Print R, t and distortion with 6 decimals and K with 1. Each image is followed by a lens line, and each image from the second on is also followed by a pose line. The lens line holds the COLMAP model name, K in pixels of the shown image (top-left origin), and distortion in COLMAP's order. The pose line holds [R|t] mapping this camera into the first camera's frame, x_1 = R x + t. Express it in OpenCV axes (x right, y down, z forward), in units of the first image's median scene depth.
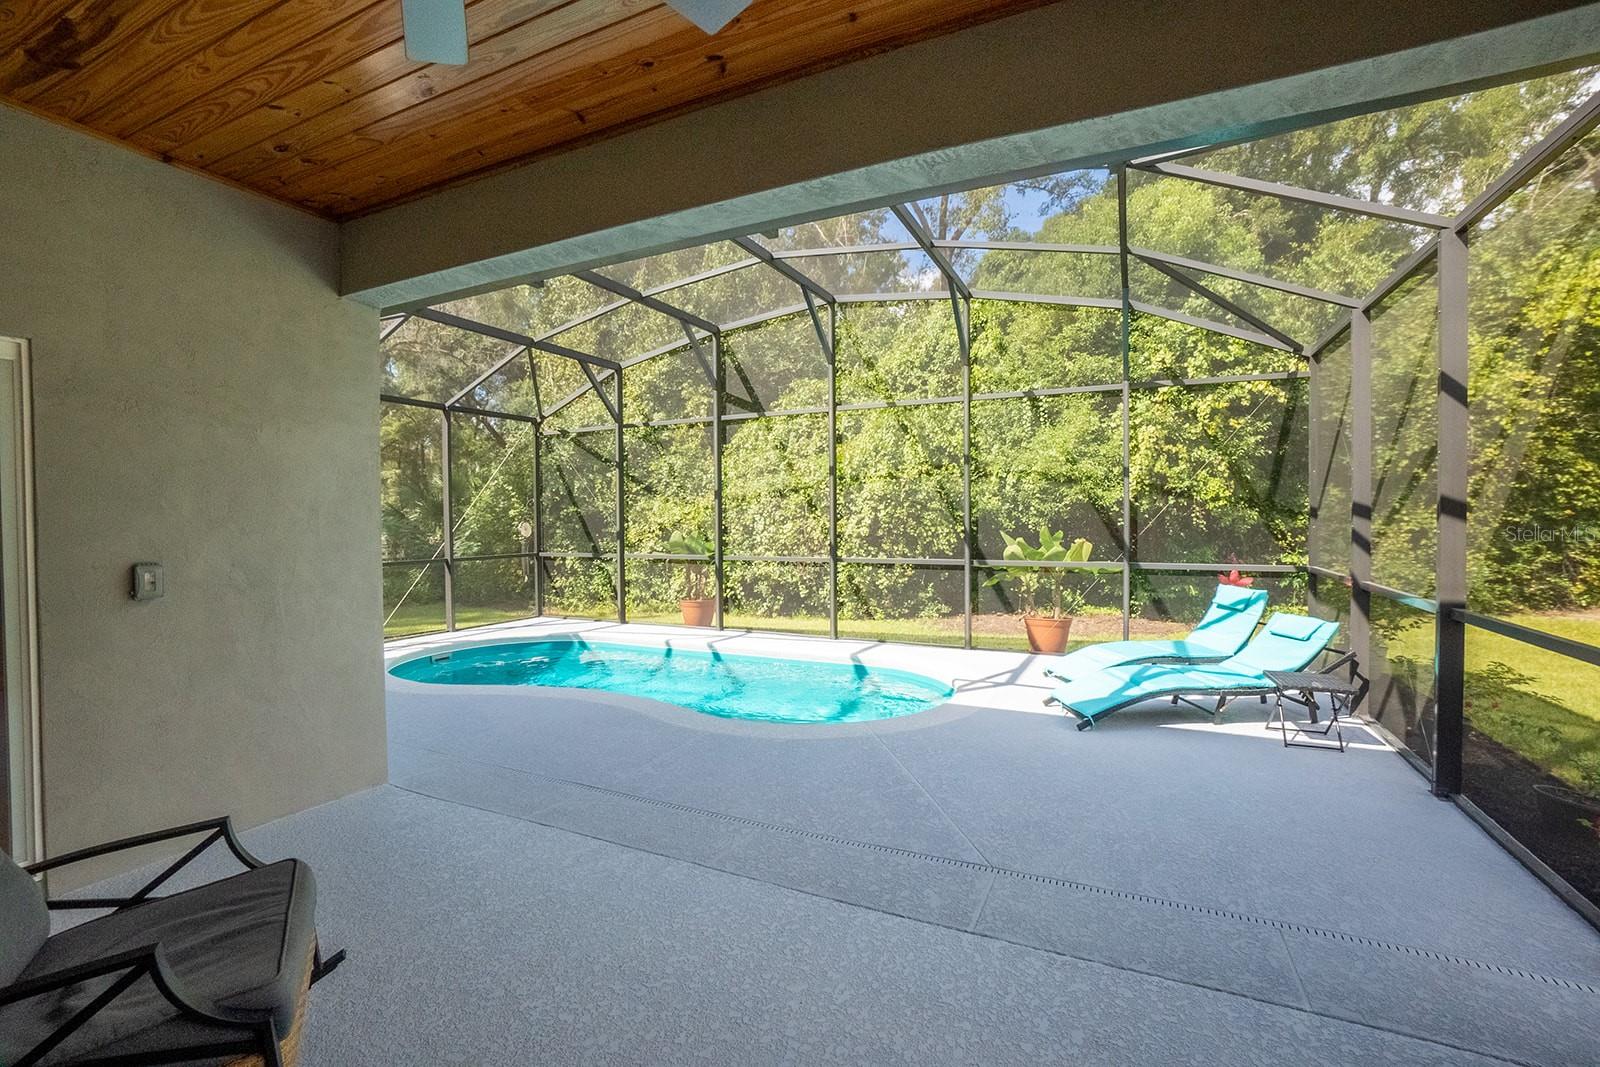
lens RADIAL K [[703.6, 0, 800.0], [0, 703.6, 533.5], [0, 0, 1]] dist [-0.057453, 0.015561]
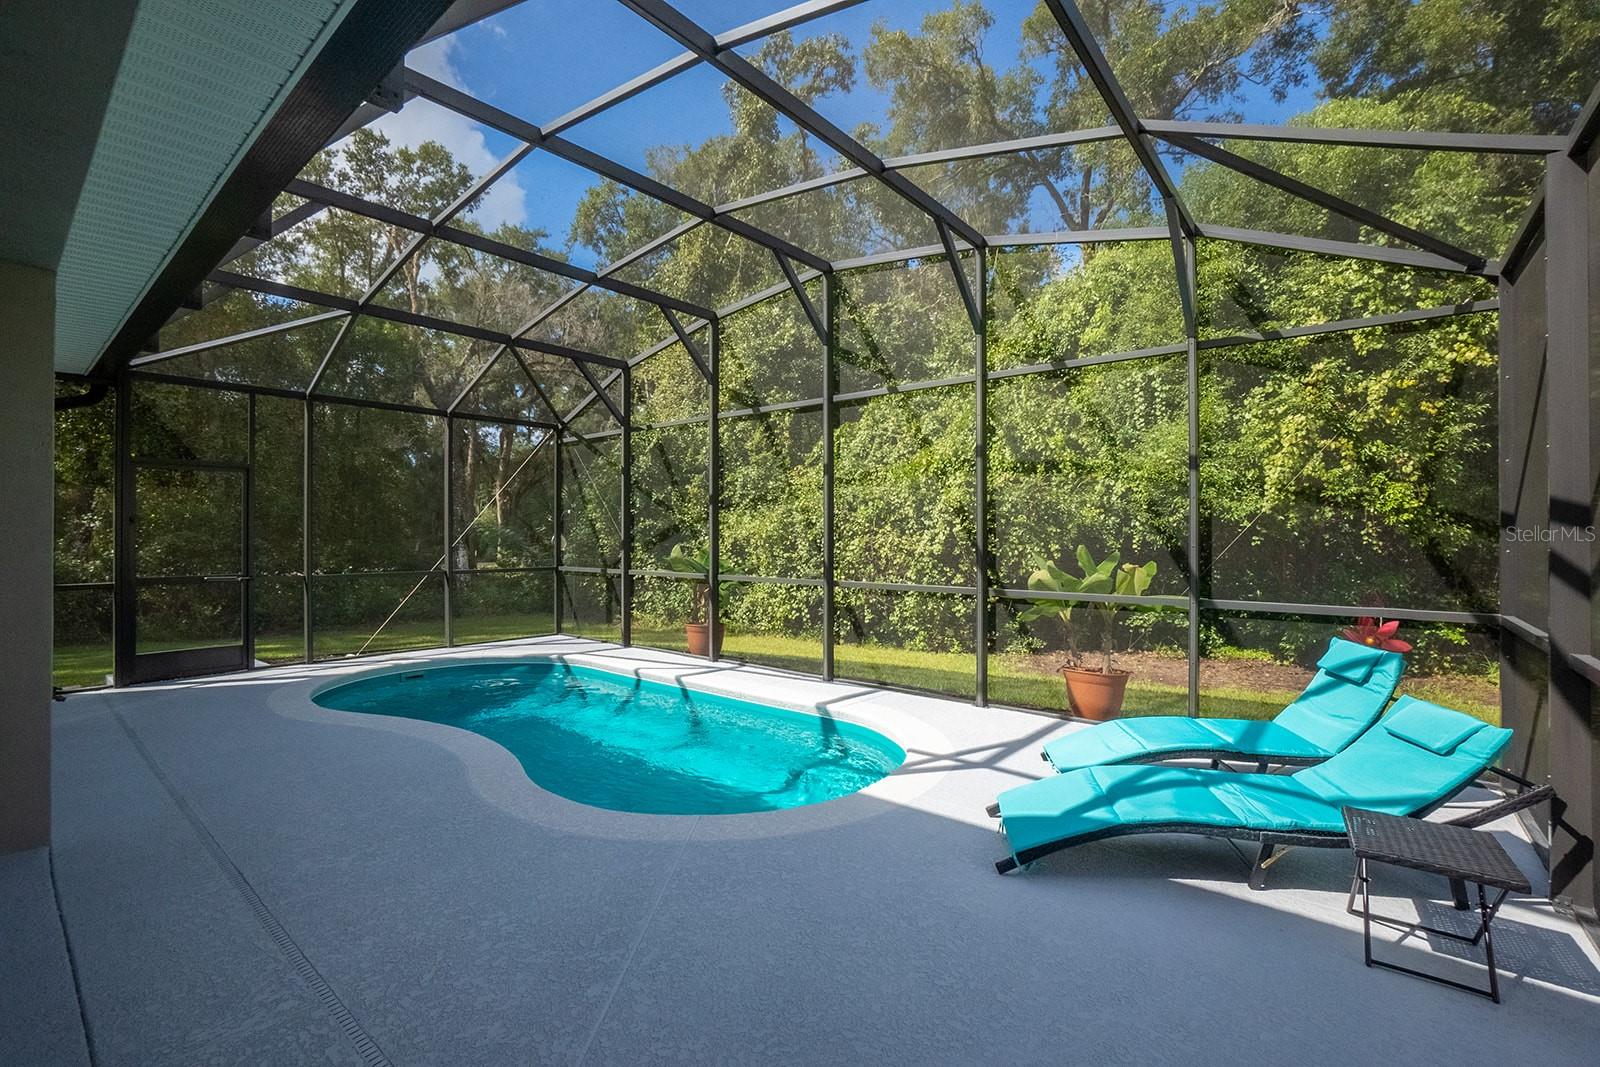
lens RADIAL K [[703.6, 0, 800.0], [0, 703.6, 533.5], [0, 0, 1]] dist [-0.057453, 0.015561]
pose [[0.970688, 0.008177, -0.240203, 0.157156], [-0.013646, 0.999684, -0.021115, -0.002080], [0.239955, 0.023774, 0.970493, 0.144817]]
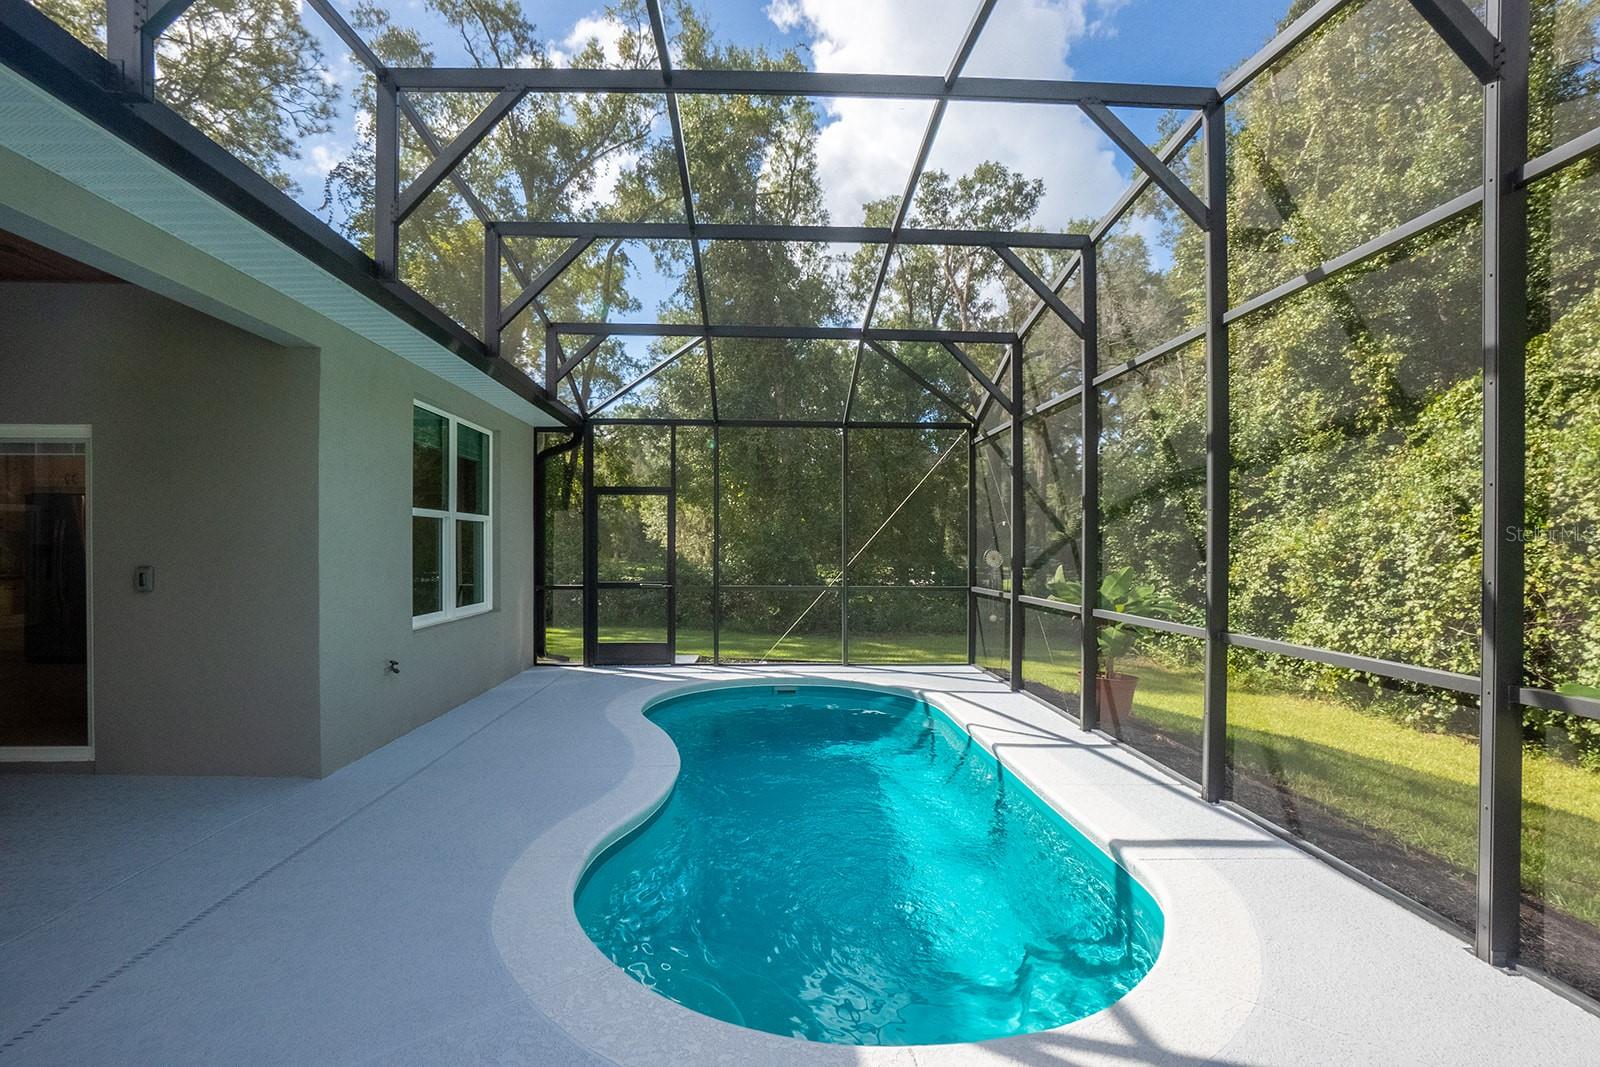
lens RADIAL K [[731.6, 0, 800.0], [0, 731.6, 533.5], [0, 0, 1]] dist [-0.031872, -0.000168]
pose [[0.481699, -0.005341, -0.876321, 0.255195], [-0.031271, 0.999240, -0.023279, -0.007964], [0.875779, 0.038616, 0.481165, 0.379320]]
